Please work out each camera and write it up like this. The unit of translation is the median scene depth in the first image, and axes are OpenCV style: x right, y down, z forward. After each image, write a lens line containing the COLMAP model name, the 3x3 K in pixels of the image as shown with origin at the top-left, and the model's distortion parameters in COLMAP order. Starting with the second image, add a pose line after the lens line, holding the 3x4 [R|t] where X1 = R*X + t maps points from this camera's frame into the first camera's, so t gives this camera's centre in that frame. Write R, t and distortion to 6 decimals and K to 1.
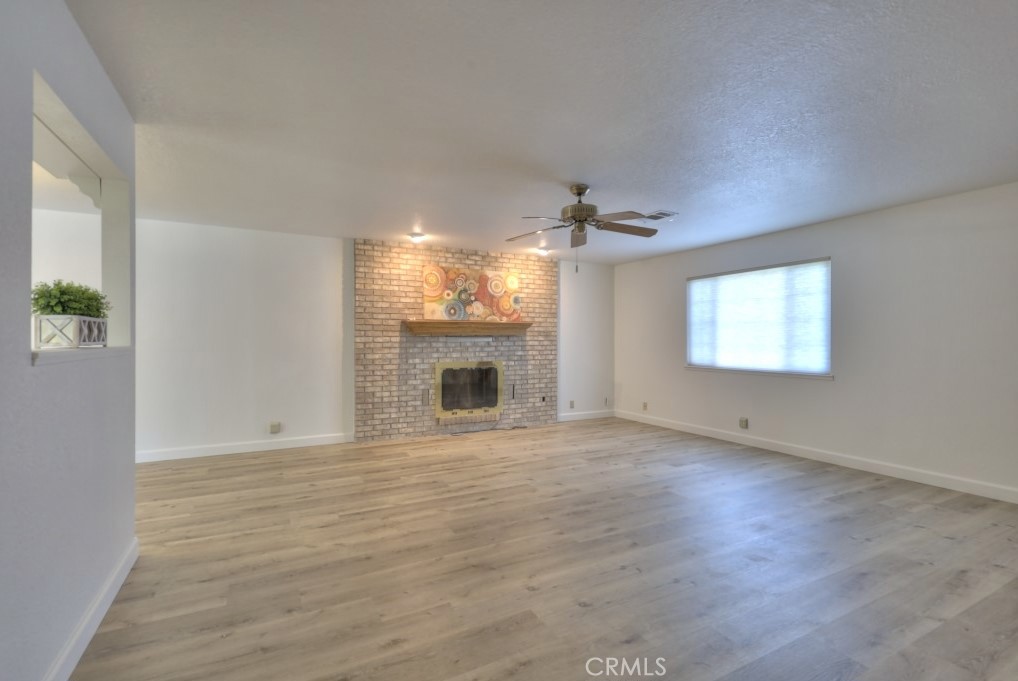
lens RADIAL K [[466.6, 0, 508.2], [0, 466.6, 341.6], [0, 0, 1]] dist [0.000941, 0.000447]
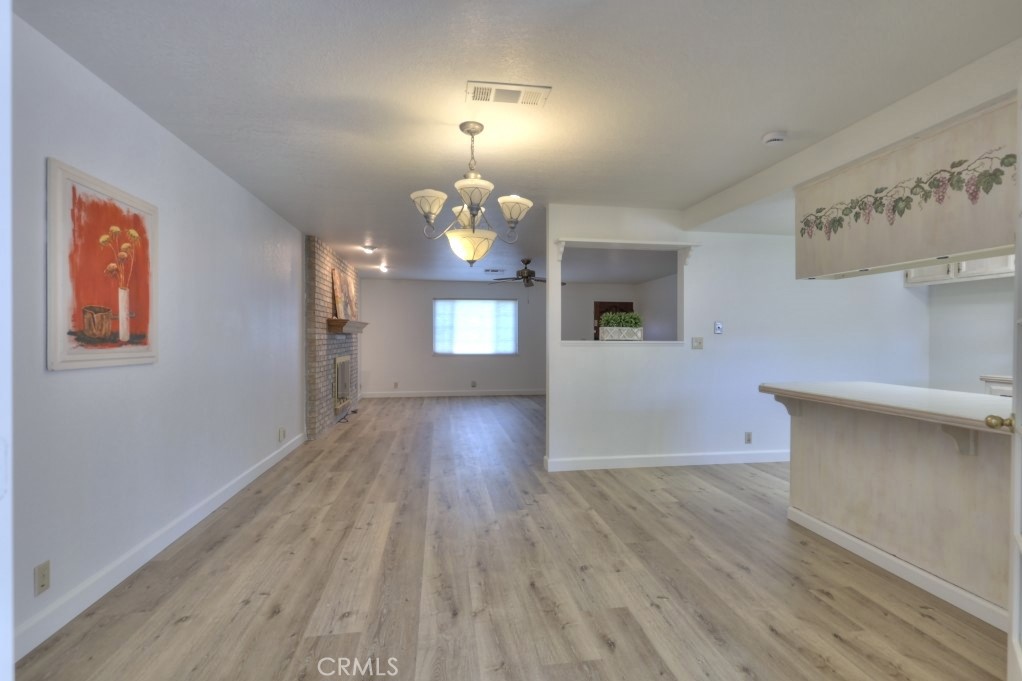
lens RADIAL K [[468.5, 0, 507.9], [0, 468.5, 339.0], [0, 0, 1]] dist [0.000941, 0.000447]
pose [[0.337529, -0.002052, 0.941313, -1.064439], [0.003916, 0.999992, 0.000776, 0.000155], [-0.941307, 0.003424, 0.337534, 0.250335]]
